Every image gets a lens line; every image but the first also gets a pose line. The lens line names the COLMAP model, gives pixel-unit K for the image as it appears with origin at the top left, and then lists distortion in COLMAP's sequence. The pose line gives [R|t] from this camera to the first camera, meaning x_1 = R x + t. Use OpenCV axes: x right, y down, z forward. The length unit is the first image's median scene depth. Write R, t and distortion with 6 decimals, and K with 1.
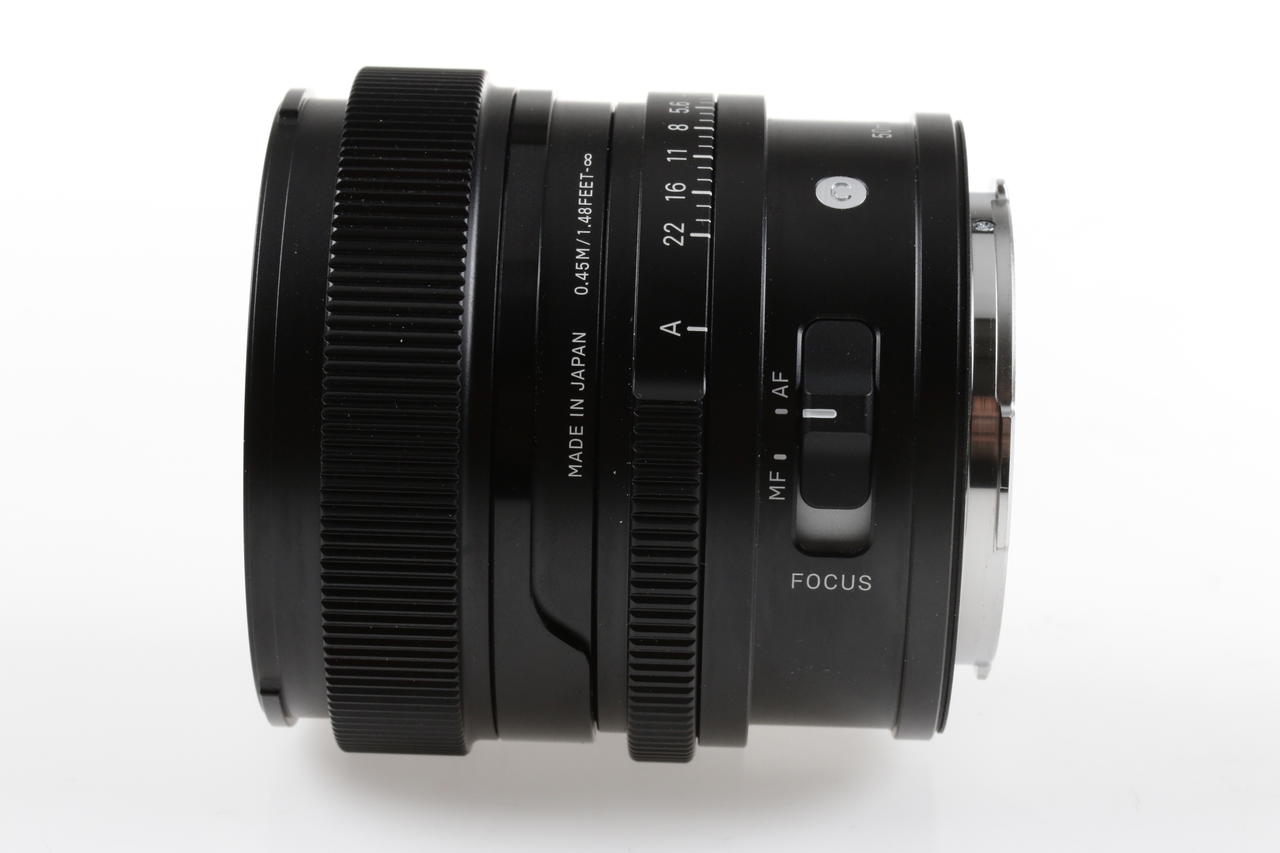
lens RADIAL K [[3619.0, 0, 640.0], [0, 3619.0, 426.4], [0, 0, 1]] dist [0.016478, 0.000000]
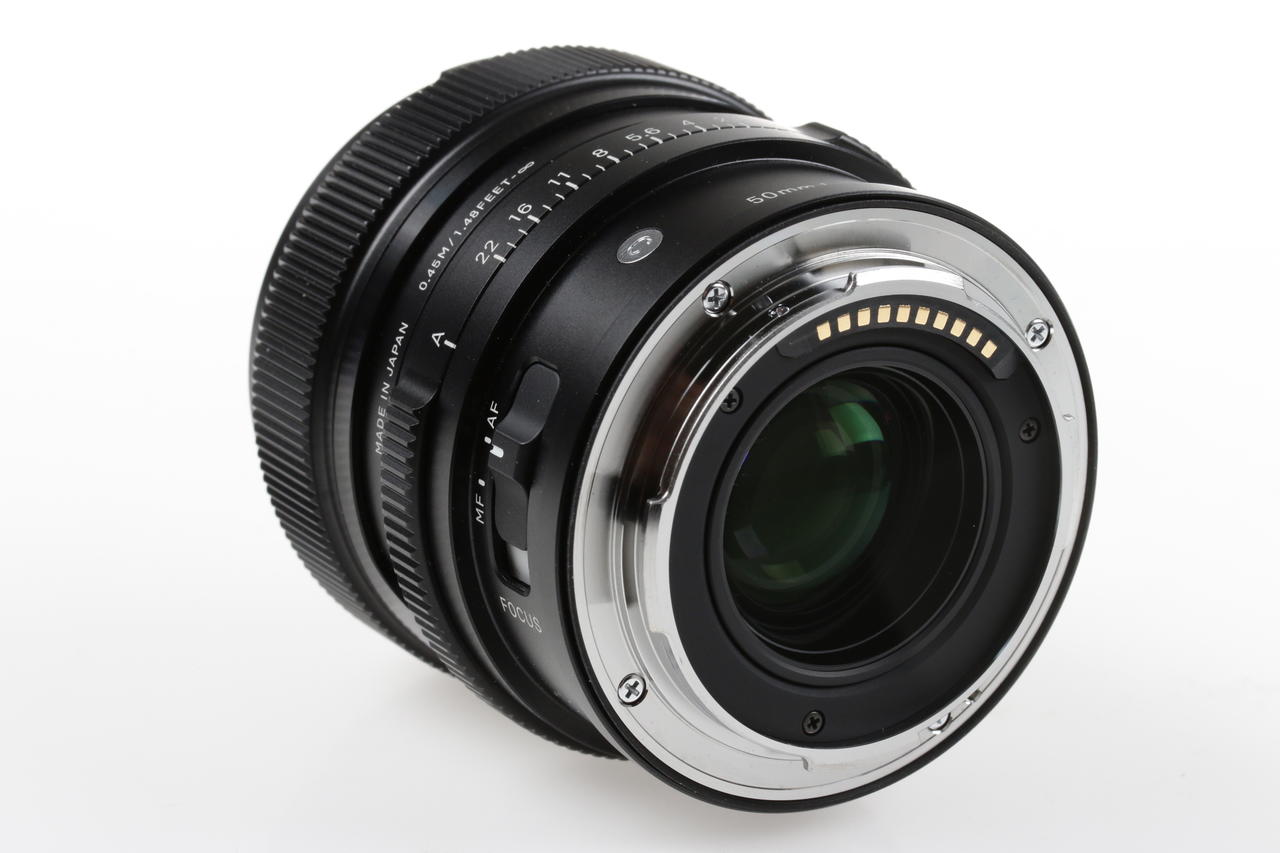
lens RADIAL K [[3619.0, 0, 640.1], [0, 3619.0, 426.6], [0, 0, 1]] dist [0.016478, 0.000000]
pose [[0.600674, 0.239262, -0.762853, 0.848470], [-0.182124, 0.970032, 0.160837, -0.181122], [0.778474, 0.042323, 0.626249, 0.387115]]
